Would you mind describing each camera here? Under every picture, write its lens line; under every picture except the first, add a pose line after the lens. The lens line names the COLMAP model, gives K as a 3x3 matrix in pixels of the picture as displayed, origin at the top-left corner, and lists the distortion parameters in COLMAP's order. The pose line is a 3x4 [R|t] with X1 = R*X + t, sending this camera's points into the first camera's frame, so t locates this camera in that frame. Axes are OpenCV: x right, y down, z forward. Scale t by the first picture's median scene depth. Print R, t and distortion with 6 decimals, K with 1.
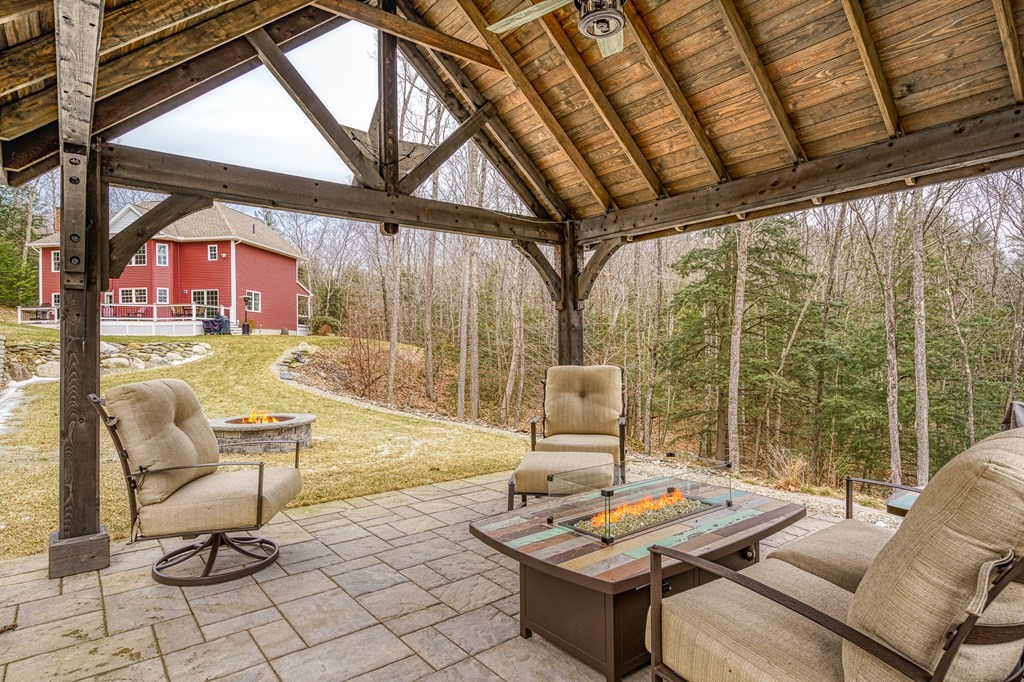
lens RADIAL K [[562.5, 0, 512.0], [0, 562.5, 341.0], [0, 0, 1]] dist [0.000122, 0.000062]
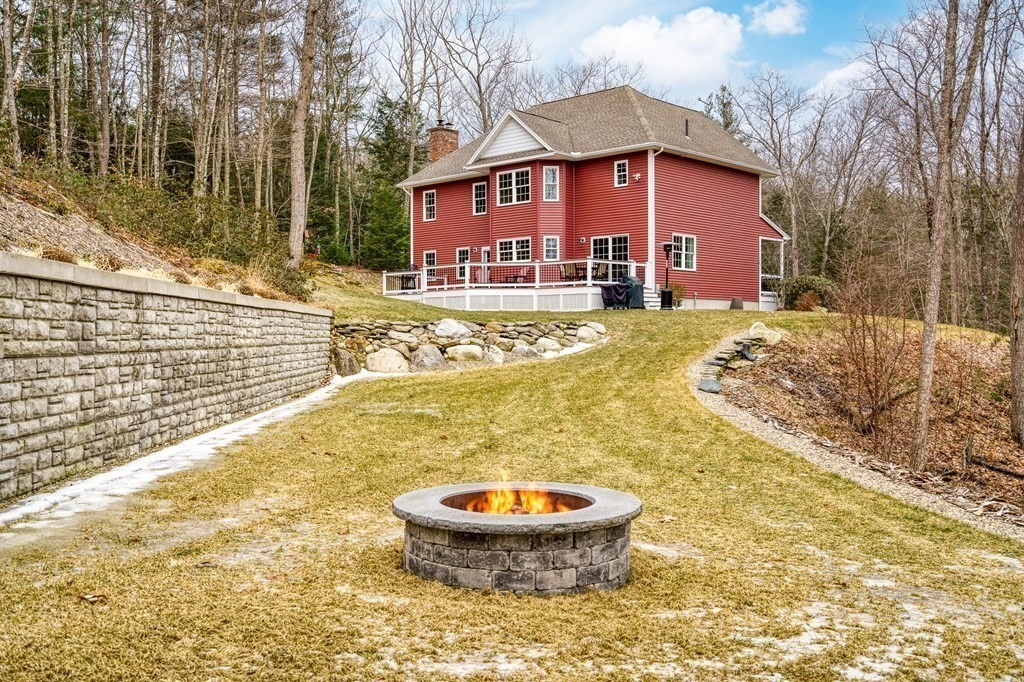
lens RADIAL K [[965.6, 0, 512.0], [0, 965.6, 341.0], [0, 0, 1]] dist [0.011788, 0.022100]
pose [[0.802339, 0.016576, -0.596638, -0.004869], [-0.004818, 0.999762, 0.021295, 0.001223], [0.596849, -0.014211, 0.802228, 0.102585]]
